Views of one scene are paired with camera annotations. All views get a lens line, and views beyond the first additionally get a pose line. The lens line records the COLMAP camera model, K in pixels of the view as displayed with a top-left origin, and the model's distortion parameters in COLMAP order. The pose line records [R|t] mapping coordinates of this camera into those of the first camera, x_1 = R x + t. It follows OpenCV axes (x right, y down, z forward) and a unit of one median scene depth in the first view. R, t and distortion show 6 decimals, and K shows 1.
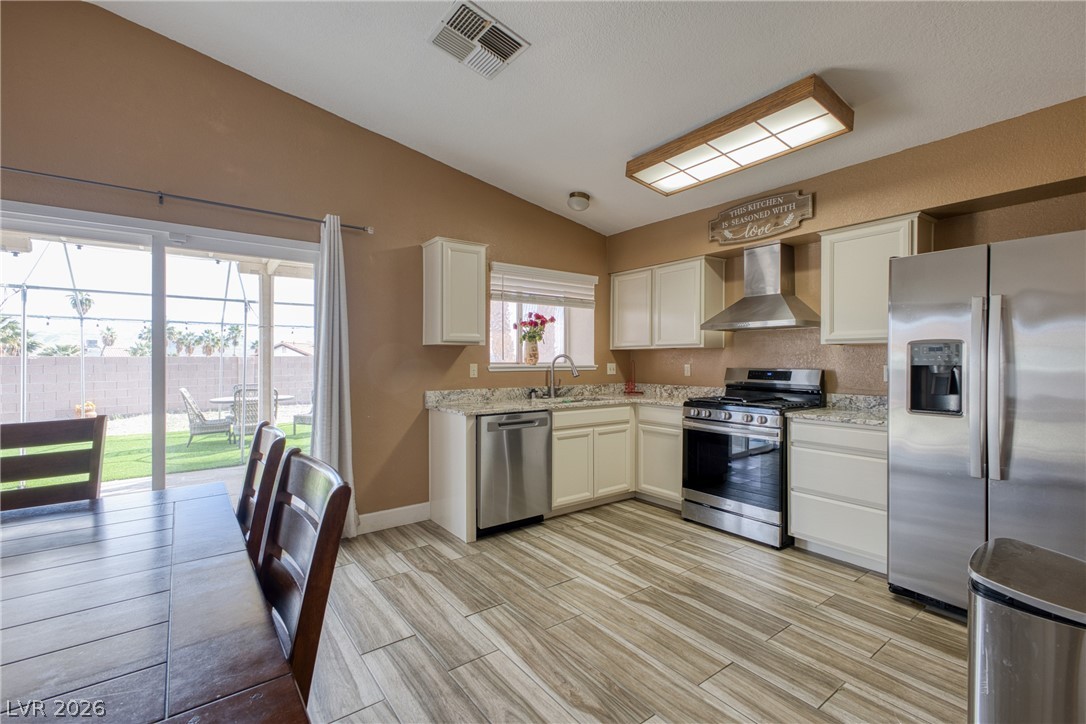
lens RADIAL K [[479.8, 0, 544.6], [0, 479.8, 359.2], [0, 0, 1]] dist [0.010502, 0.000094]
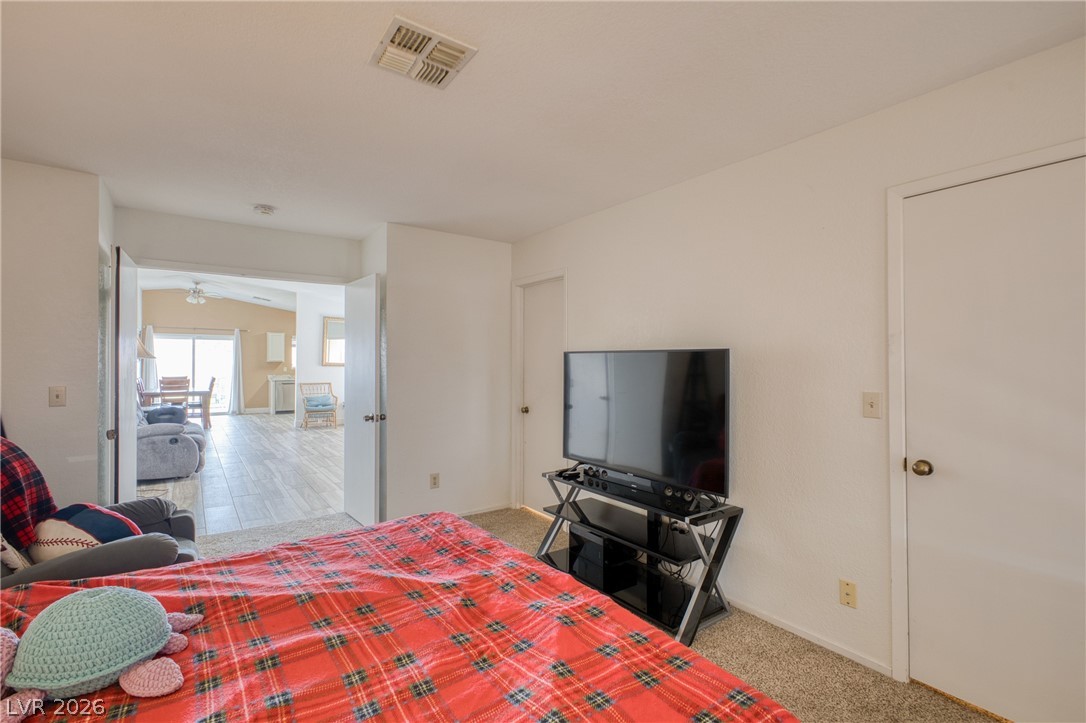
lens RADIAL K [[496.5, 0, 547.5], [0, 496.5, 361.0], [0, 0, 1]] dist [0.001262, 0.000089]
pose [[0.999867, 0.005076, -0.015482, 2.123374], [-0.005102, 0.999986, -0.001651, -0.044181], [0.015474, 0.001730, 0.999879, -2.959683]]
